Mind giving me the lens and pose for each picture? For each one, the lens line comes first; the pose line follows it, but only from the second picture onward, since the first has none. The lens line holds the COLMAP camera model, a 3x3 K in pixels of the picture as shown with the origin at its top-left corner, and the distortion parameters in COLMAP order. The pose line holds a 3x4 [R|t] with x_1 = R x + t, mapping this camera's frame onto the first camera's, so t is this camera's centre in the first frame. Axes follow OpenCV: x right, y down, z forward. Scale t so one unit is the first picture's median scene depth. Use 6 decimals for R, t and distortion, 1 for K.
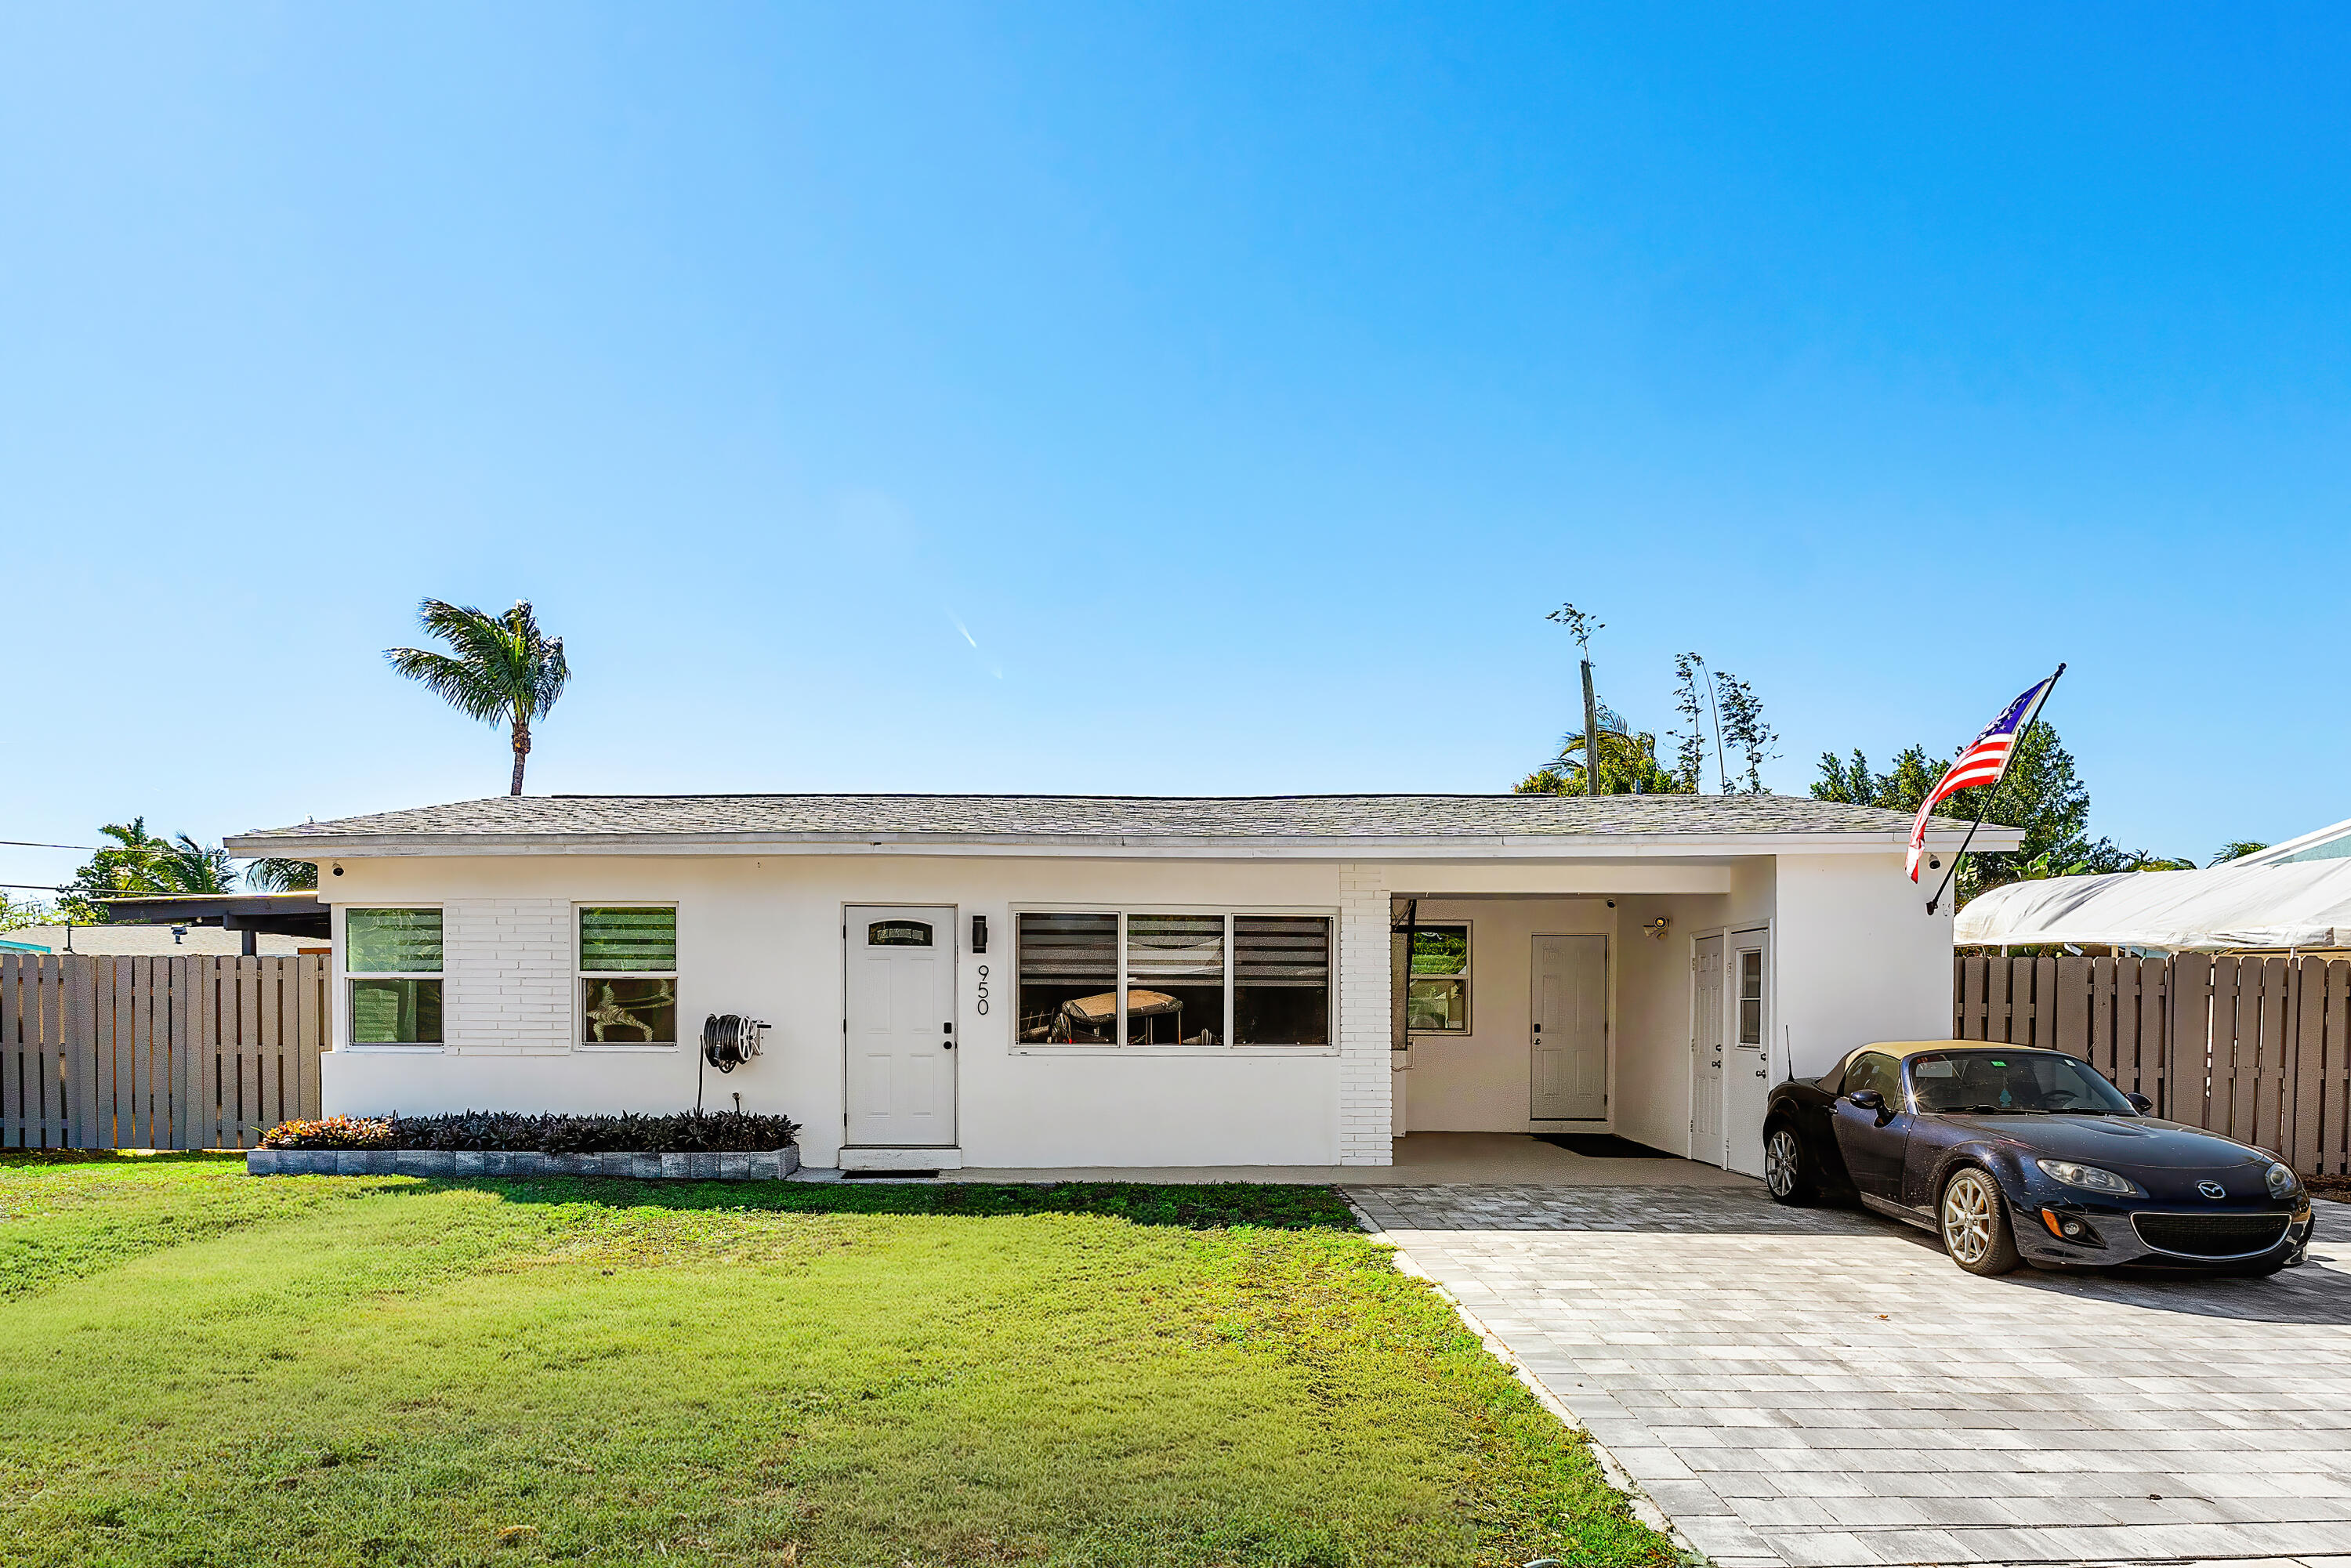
lens RADIAL K [[1157.8, 0, 1172.1], [0, 1157.8, 814.6], [0, 0, 1]] dist [0.002301, -0.000076]
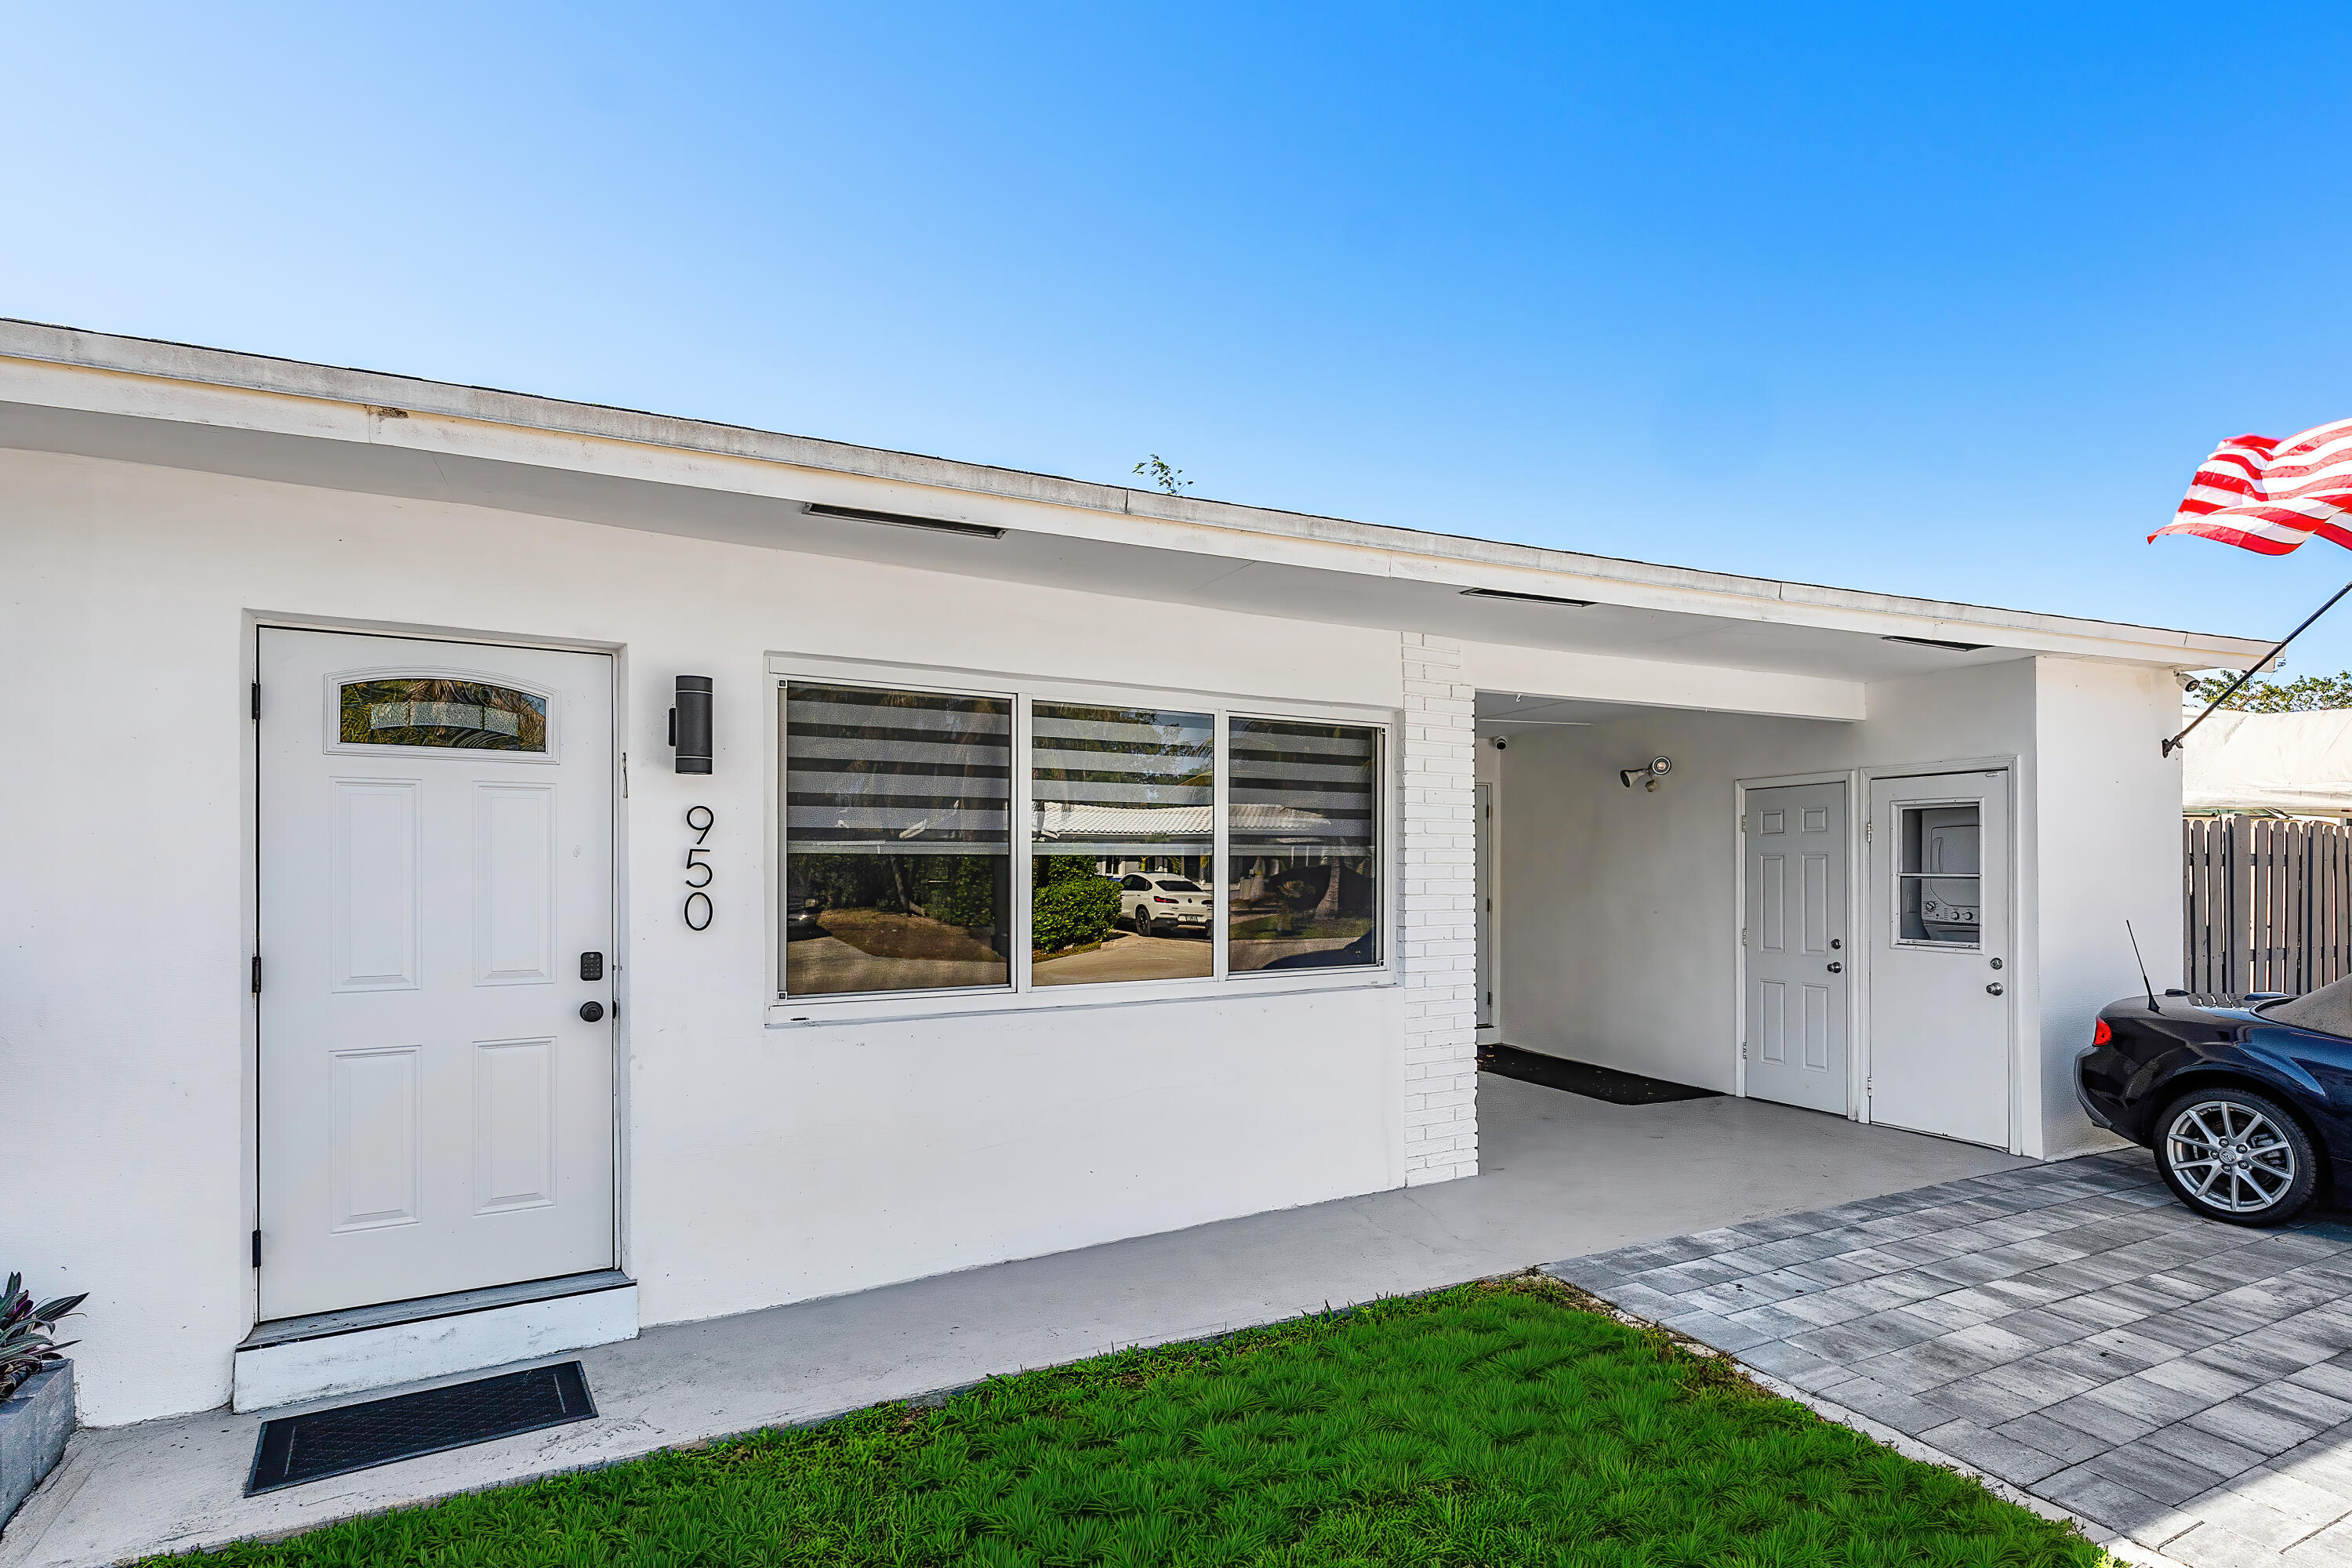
lens RADIAL K [[1081.2, 0, 1129.8], [0, 1081.2, 779.2], [0, 0, 1]] dist [0.000045, -0.000126]
pose [[0.907232, 0.028765, 0.419647, -0.182268], [-0.065307, 0.995194, 0.072971, 0.084354], [-0.415531, -0.093607, 0.904750, 0.603613]]
